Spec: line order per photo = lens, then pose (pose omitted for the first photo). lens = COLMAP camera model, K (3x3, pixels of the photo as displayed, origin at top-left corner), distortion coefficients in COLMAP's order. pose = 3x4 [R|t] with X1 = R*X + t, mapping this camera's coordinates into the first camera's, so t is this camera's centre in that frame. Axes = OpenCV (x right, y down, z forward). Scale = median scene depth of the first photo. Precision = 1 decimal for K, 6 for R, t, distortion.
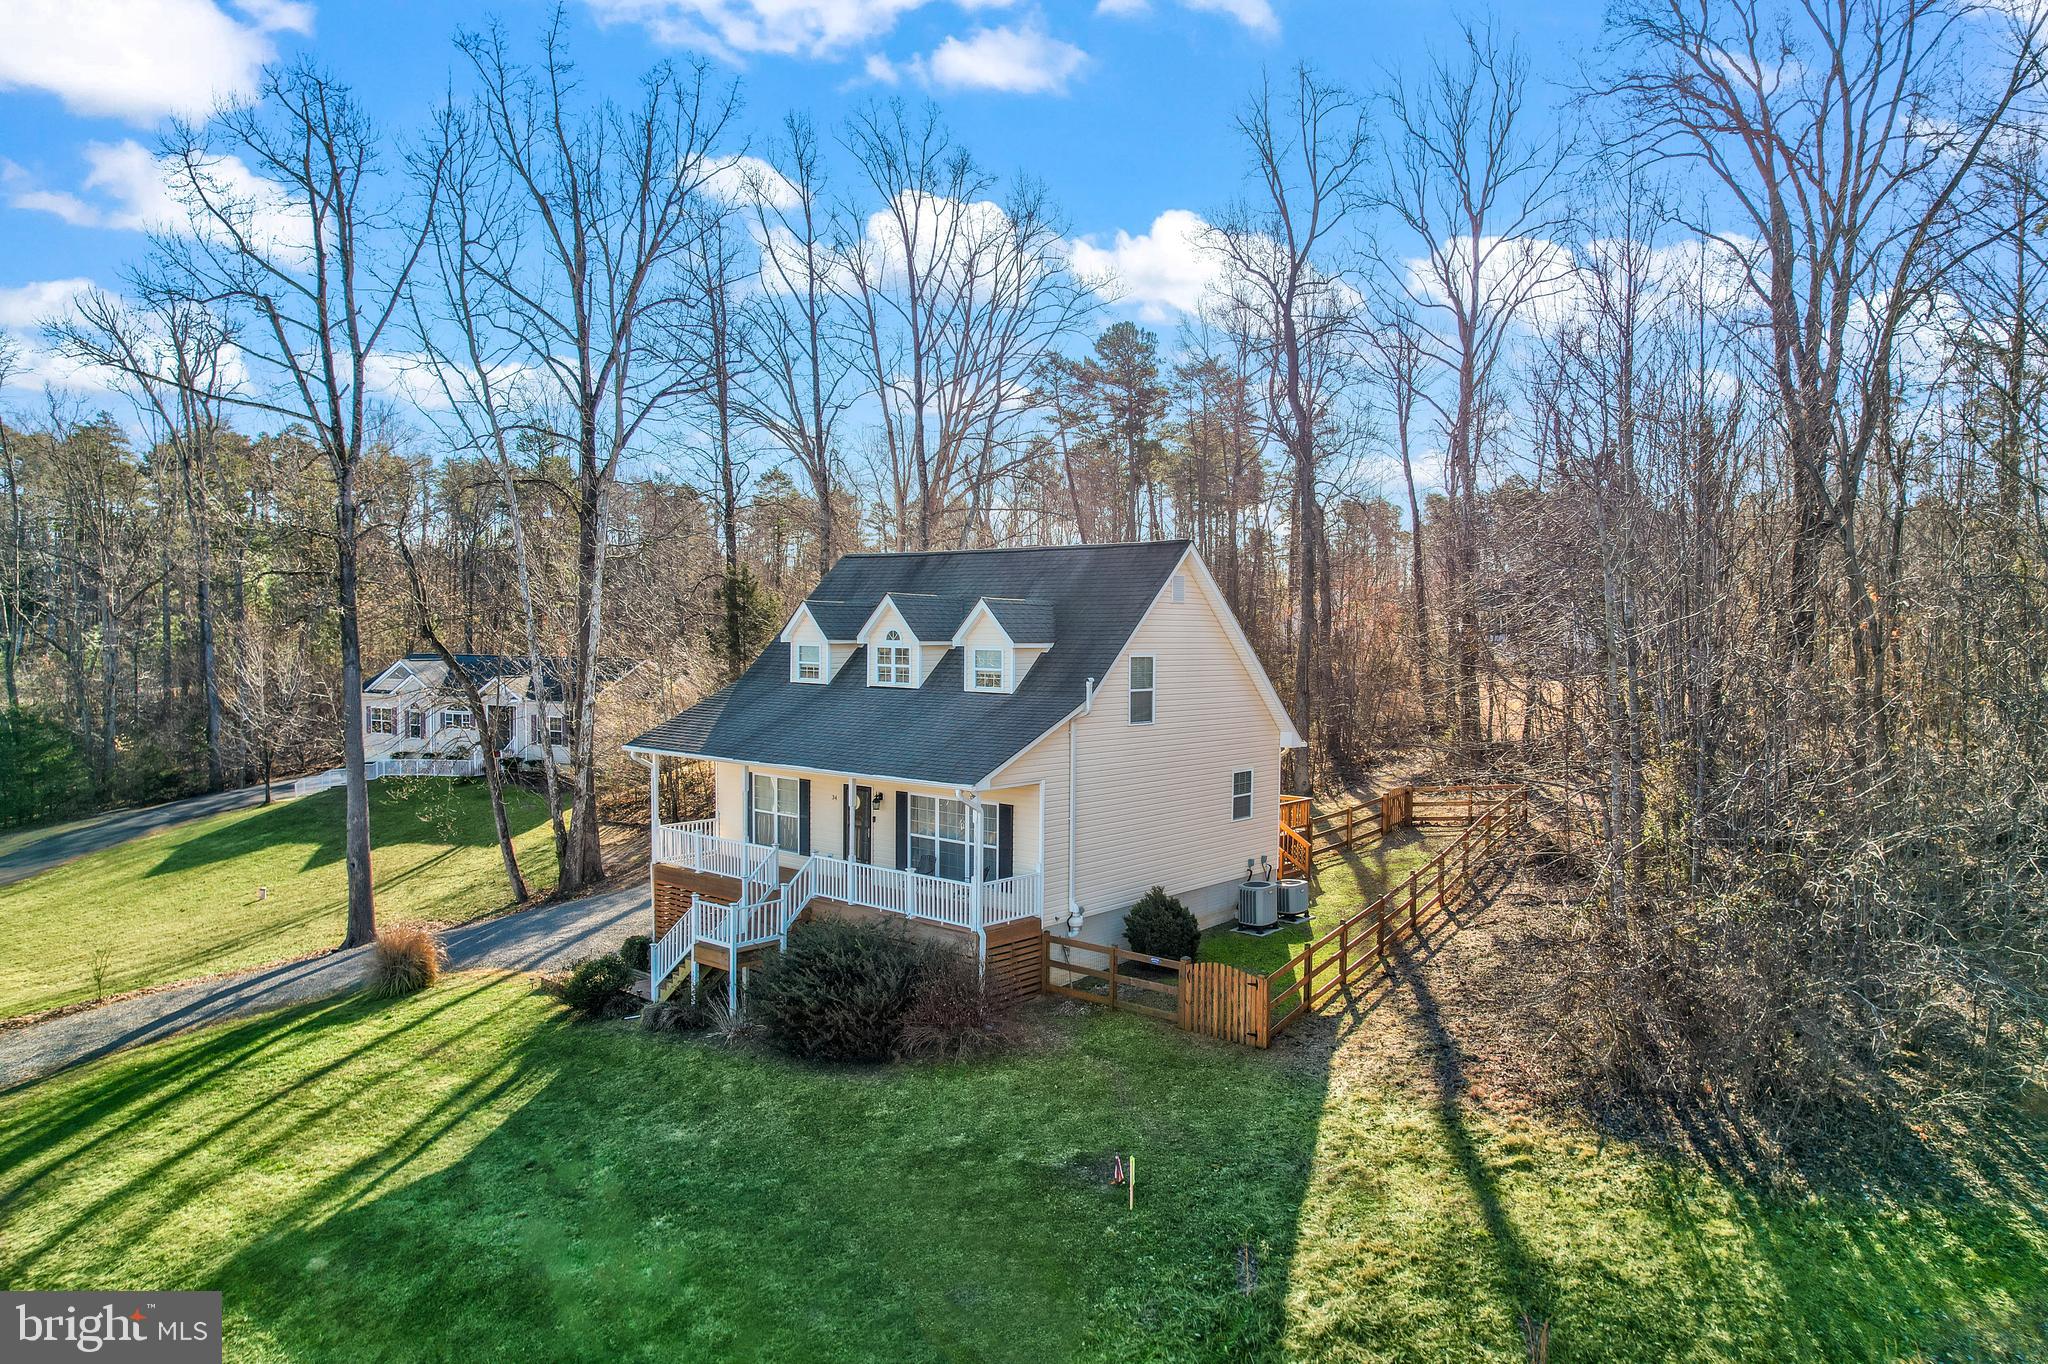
lens RADIAL K [[1327.7, 0, 1018.1], [0, 1327.7, 680.5], [0, 0, 1]] dist [-0.028916, 0.020154]
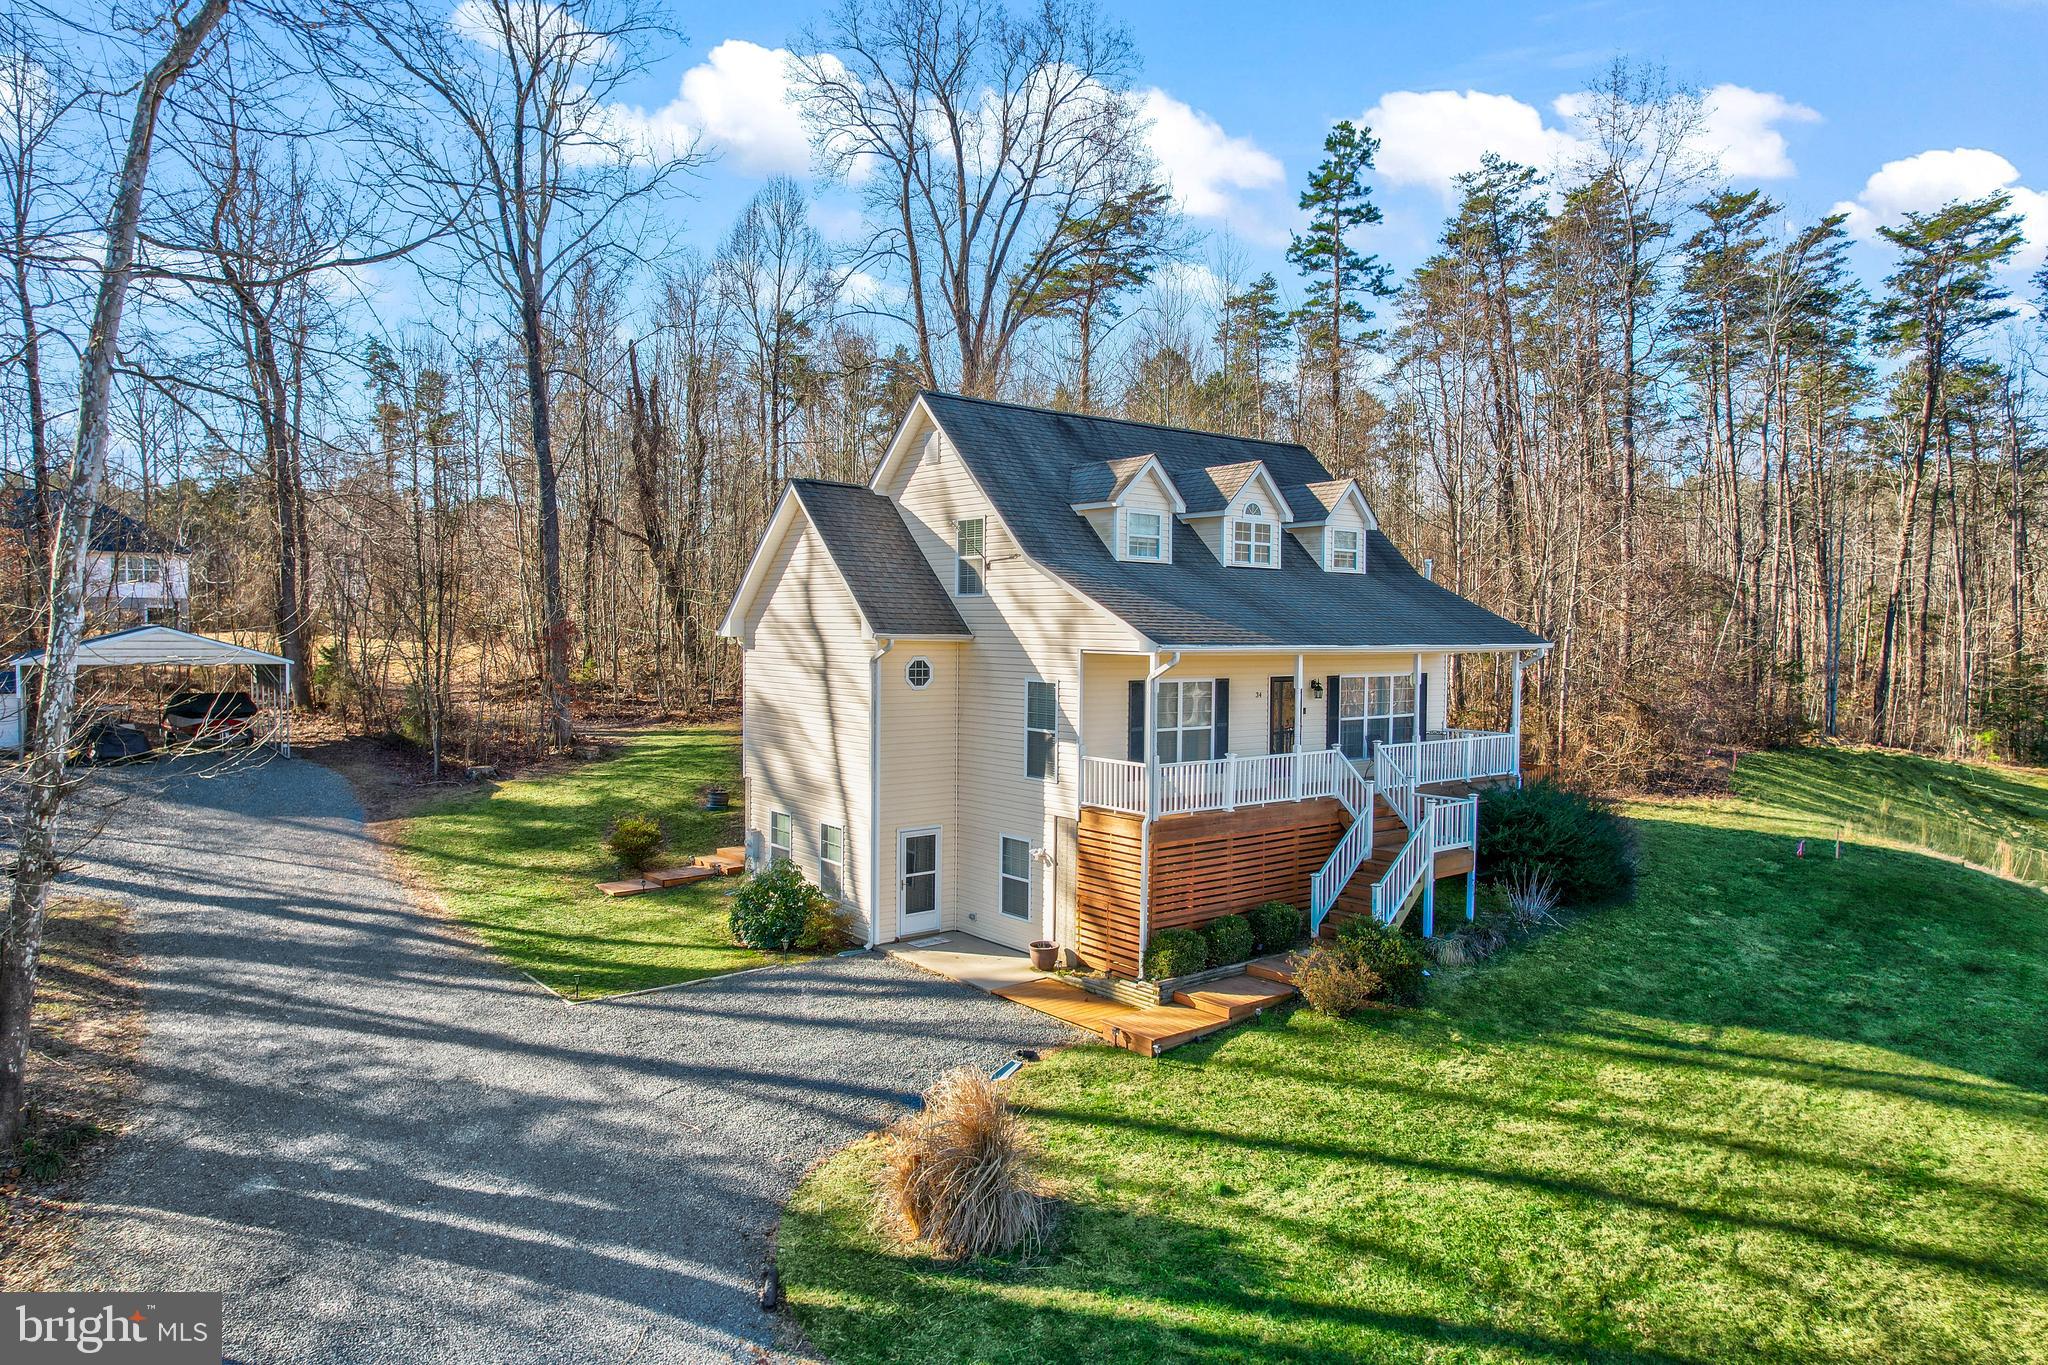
lens RADIAL K [[1327.7, 0, 1020.1], [0, 1327.7, 682.3], [0, 0, 1]] dist [-0.028916, 0.020154]
pose [[0.146259, -0.051899, 0.987884, -1.008231], [0.023245, 0.998527, 0.049017, 0.035164], [-0.988973, 0.015794, 0.147250, 1.025853]]
